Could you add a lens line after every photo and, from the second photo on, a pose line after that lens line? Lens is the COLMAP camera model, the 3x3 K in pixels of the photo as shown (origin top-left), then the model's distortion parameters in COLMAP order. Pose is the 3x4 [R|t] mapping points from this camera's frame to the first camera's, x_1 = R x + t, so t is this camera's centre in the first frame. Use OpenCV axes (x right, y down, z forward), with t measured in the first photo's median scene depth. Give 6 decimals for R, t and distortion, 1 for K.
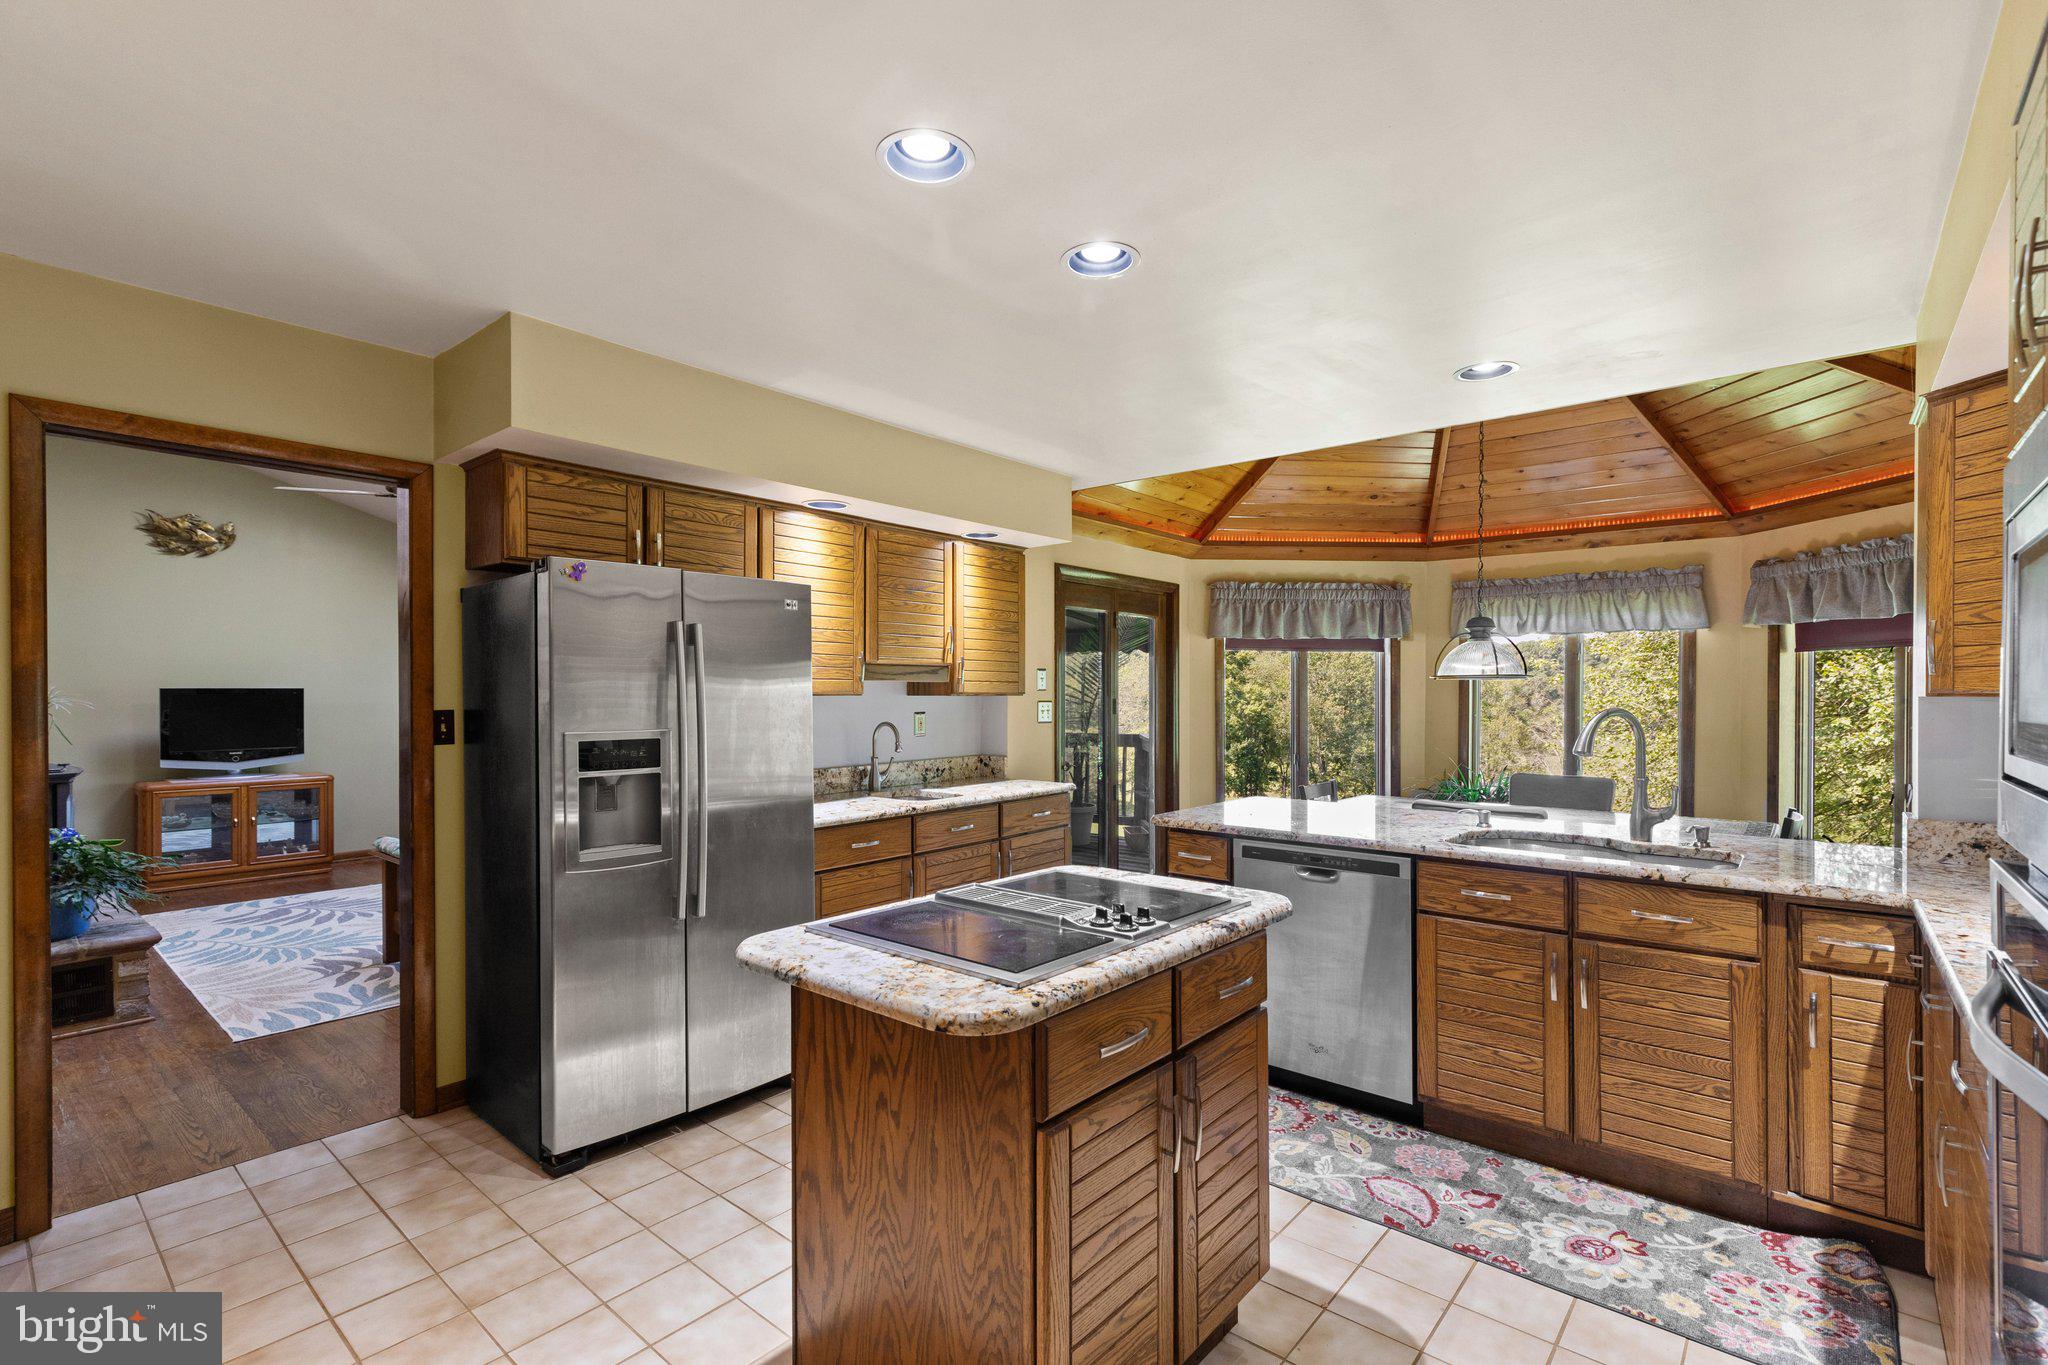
lens RADIAL K [[928.0, 0, 1025.8], [0, 928.0, 697.5], [0, 0, 1]] dist [0.010117, -0.000409]
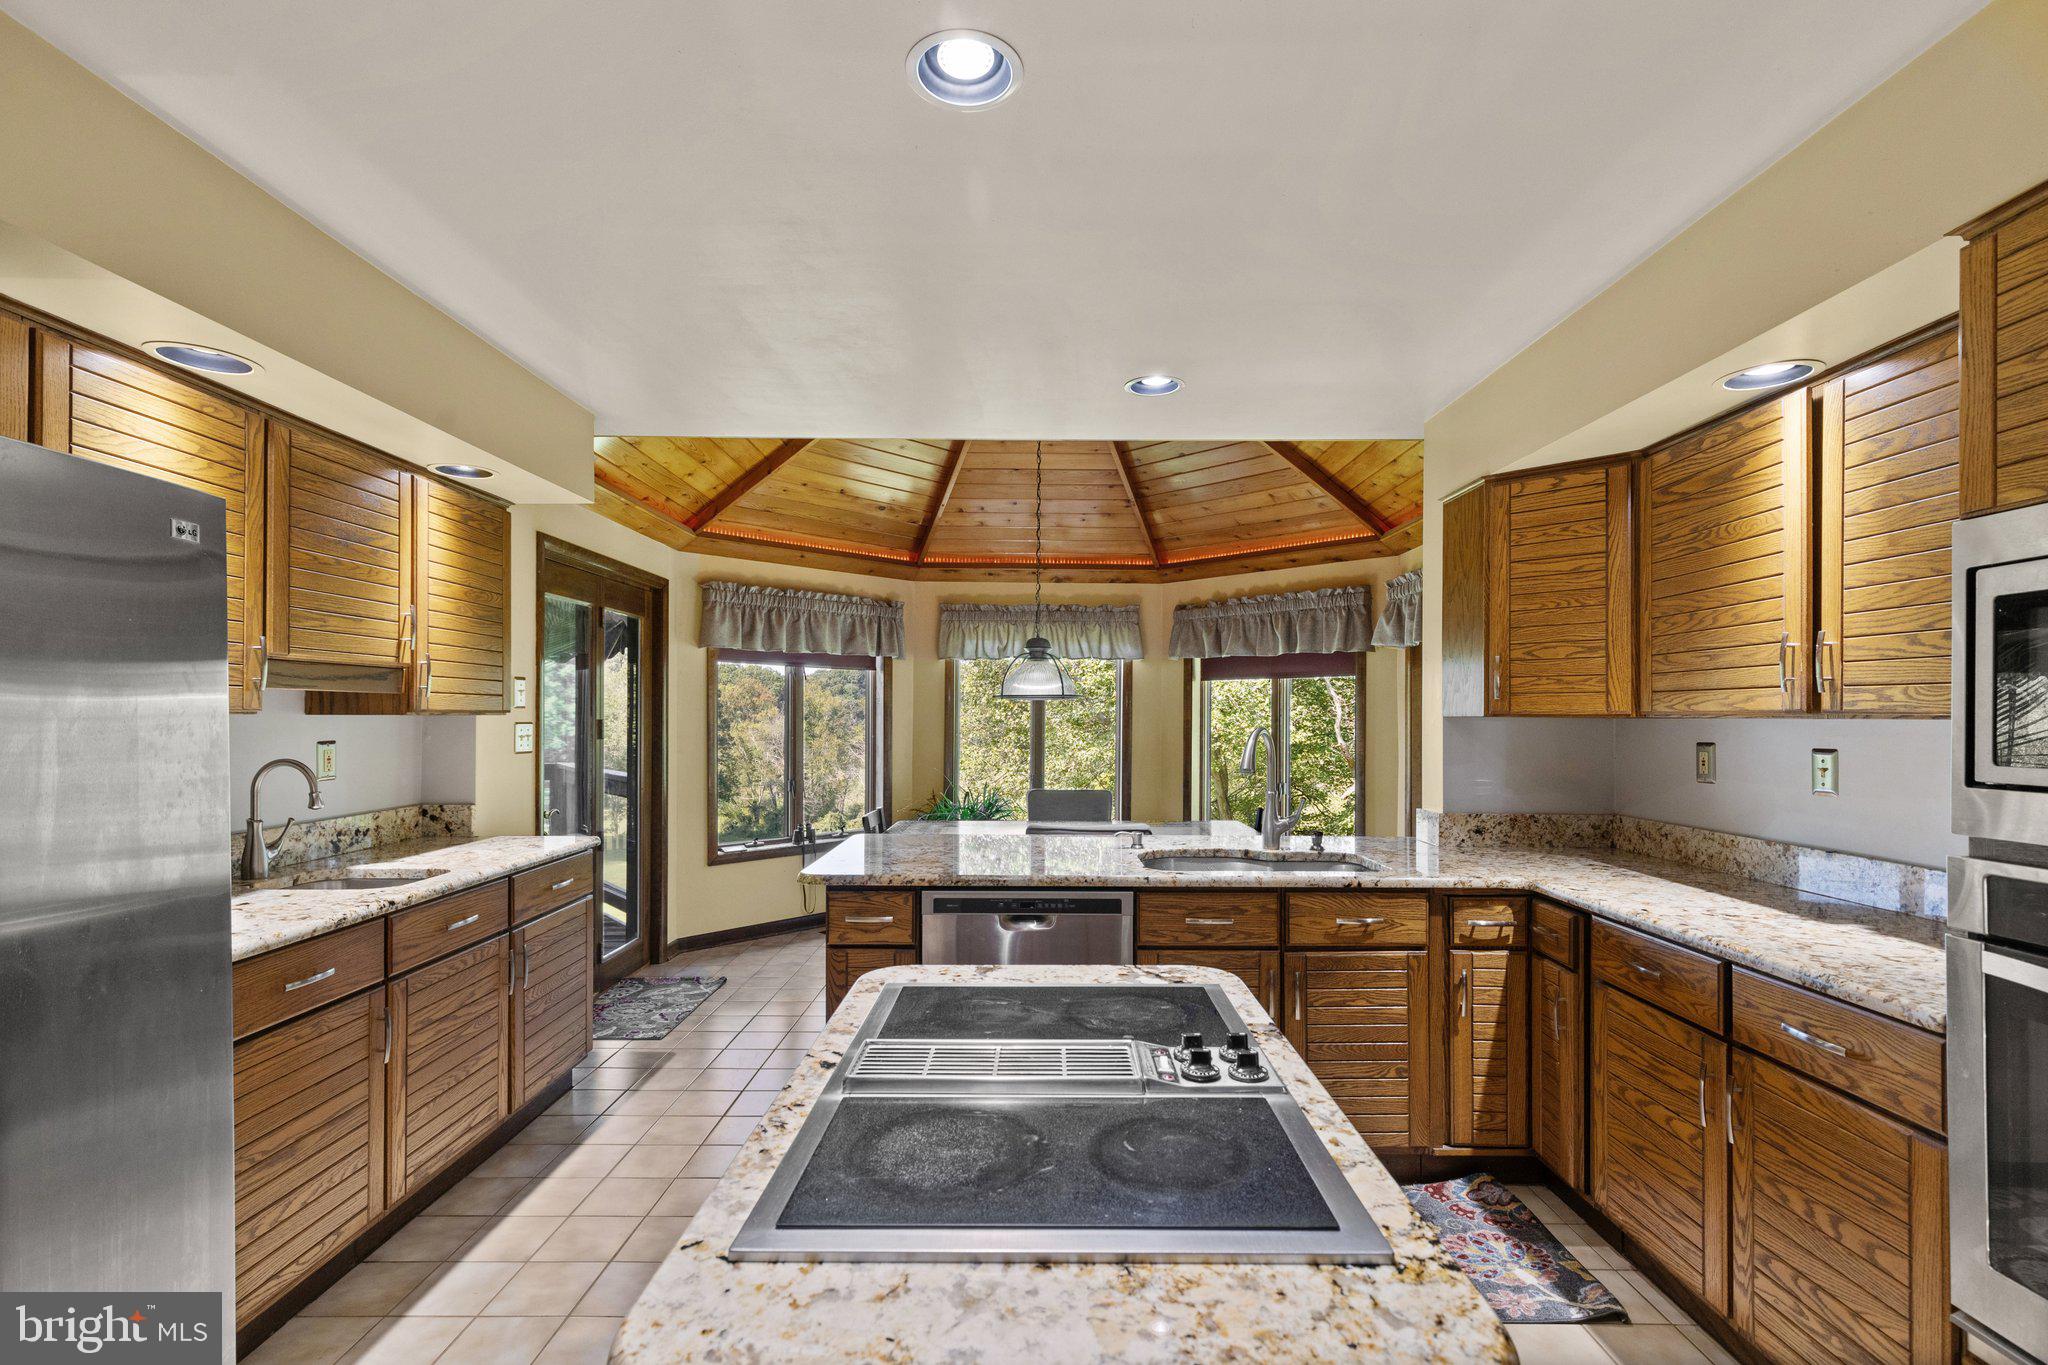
lens RADIAL K [[928.0, 0, 1034.6], [0, 928.0, 714.4], [0, 0, 1]] dist [0.010117, -0.000409]
pose [[0.762397, 0.002303, 0.647106, -0.153508], [-0.000008, 0.999994, -0.003549, -0.000083], [-0.647110, 0.002701, 0.762392, 0.214146]]
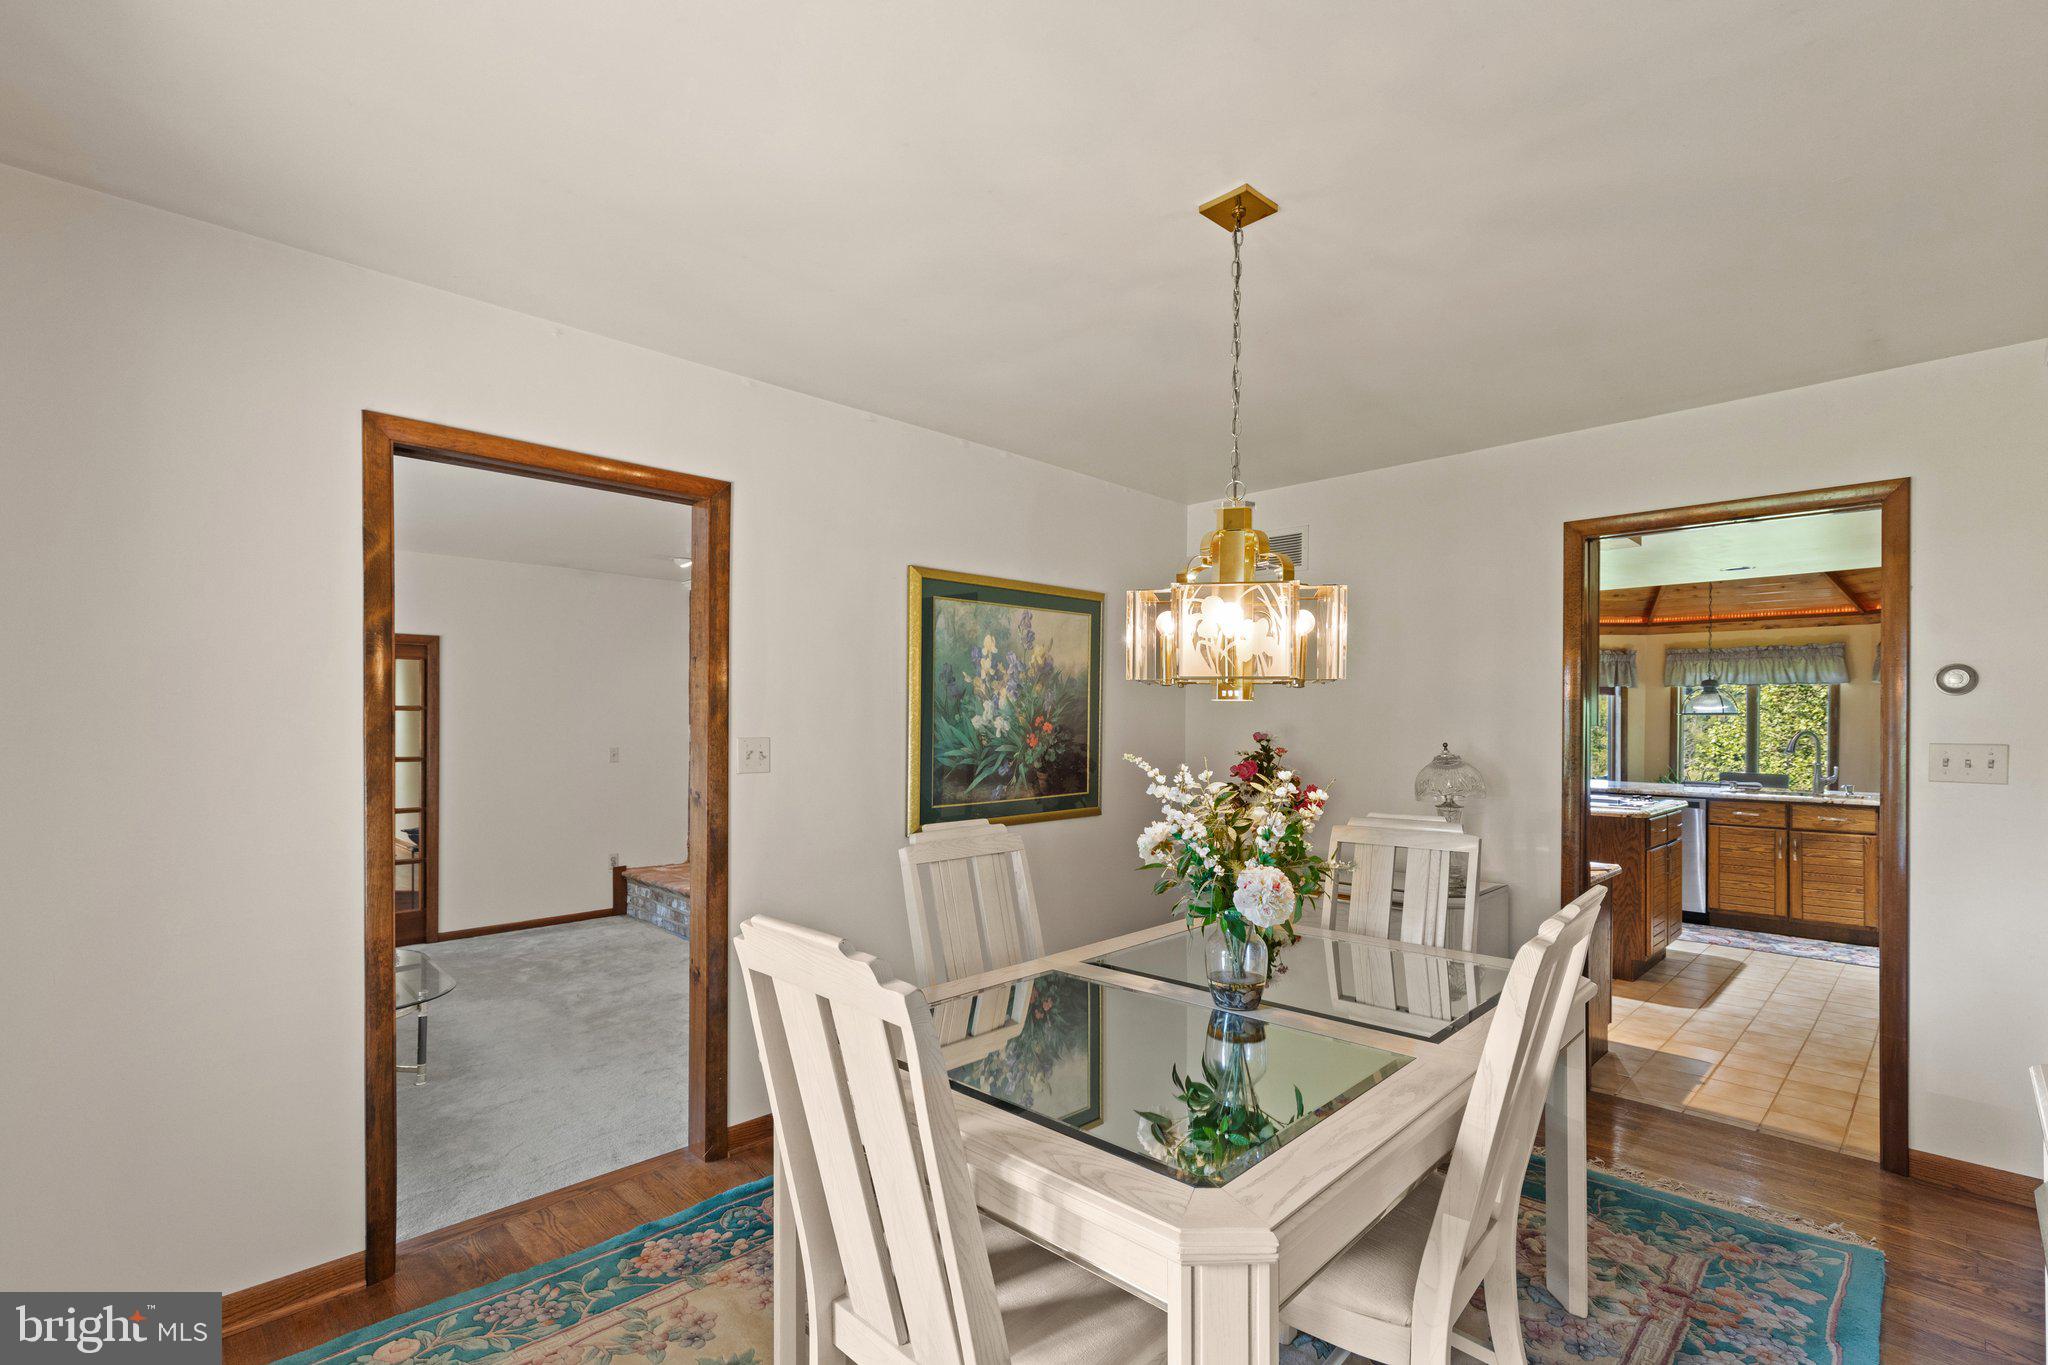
lens RADIAL K [[928.0, 0, 1043.4], [0, 928.0, 727.2], [0, 0, 1]] dist [0.010117, -0.000409]
pose [[0.997437, 0.002940, -0.071488, -0.573533], [-0.002930, 0.999996, 0.000247, 0.005315], [0.071489, -0.000036, 0.997441, -0.754031]]
